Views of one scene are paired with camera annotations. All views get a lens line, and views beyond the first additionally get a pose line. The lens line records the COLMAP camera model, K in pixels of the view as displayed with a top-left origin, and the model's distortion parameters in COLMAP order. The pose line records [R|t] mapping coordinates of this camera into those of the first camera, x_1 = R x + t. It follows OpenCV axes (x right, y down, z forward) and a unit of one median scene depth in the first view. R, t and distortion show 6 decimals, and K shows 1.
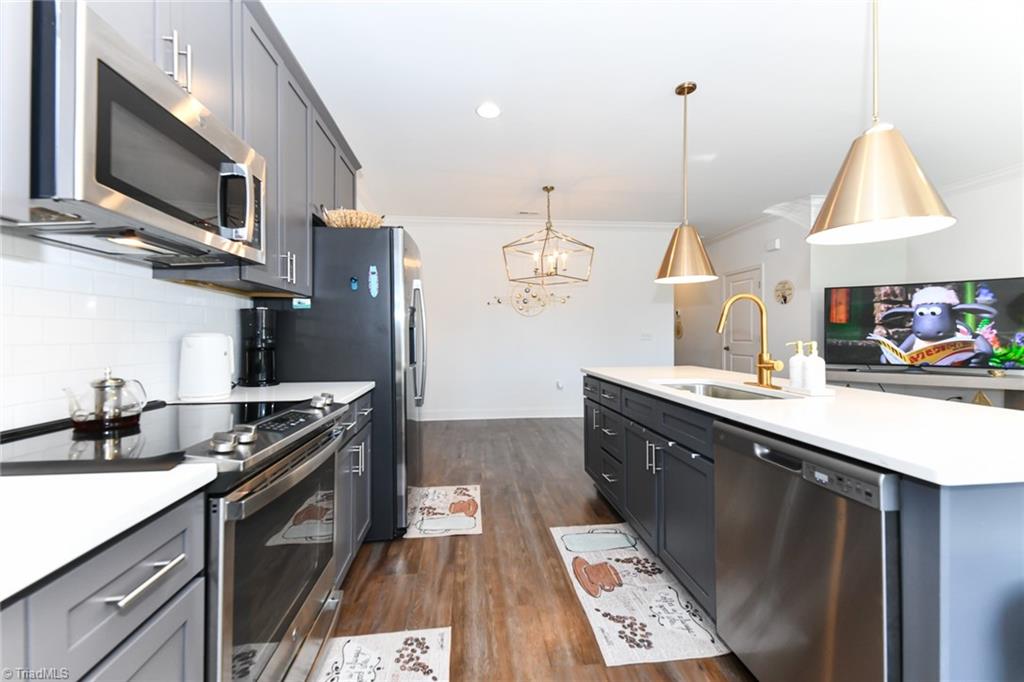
lens RADIAL K [[410.4, 0, 506.2], [0, 410.4, 335.3], [0, 0, 1]] dist [0.018671, -0.005270]
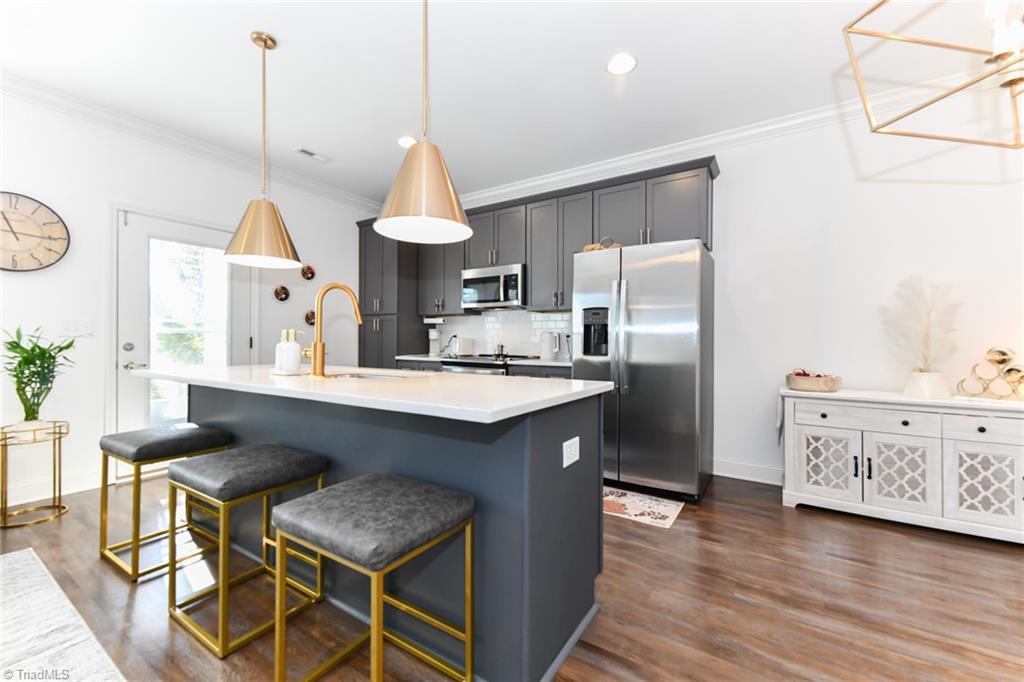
lens RADIAL K [[410.4, 0, 506.2], [0, 410.4, 338.8], [0, 0, 1]] dist [0.018671, -0.005270]
pose [[-0.628108, -0.000307, -0.778126, 1.292340], [0.002167, 0.999995, -0.002143, 0.046398], [0.778123, -0.003032, -0.628104, 2.303181]]
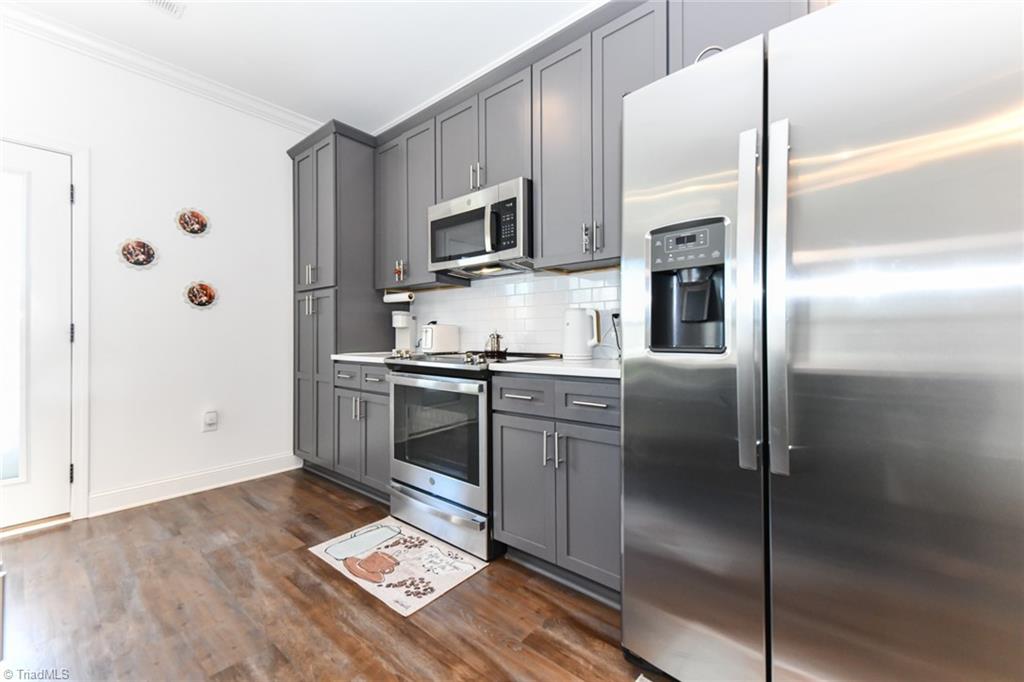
lens RADIAL K [[410.4, 0, 506.7], [0, 410.4, 332.4], [0, 0, 1]] dist [0.018671, -0.005270]
pose [[-0.722202, 0.000014, -0.691682, 0.325515], [0.009756, 0.999901, -0.010165, 0.086505], [0.691614, -0.014089, -0.722130, 1.763210]]
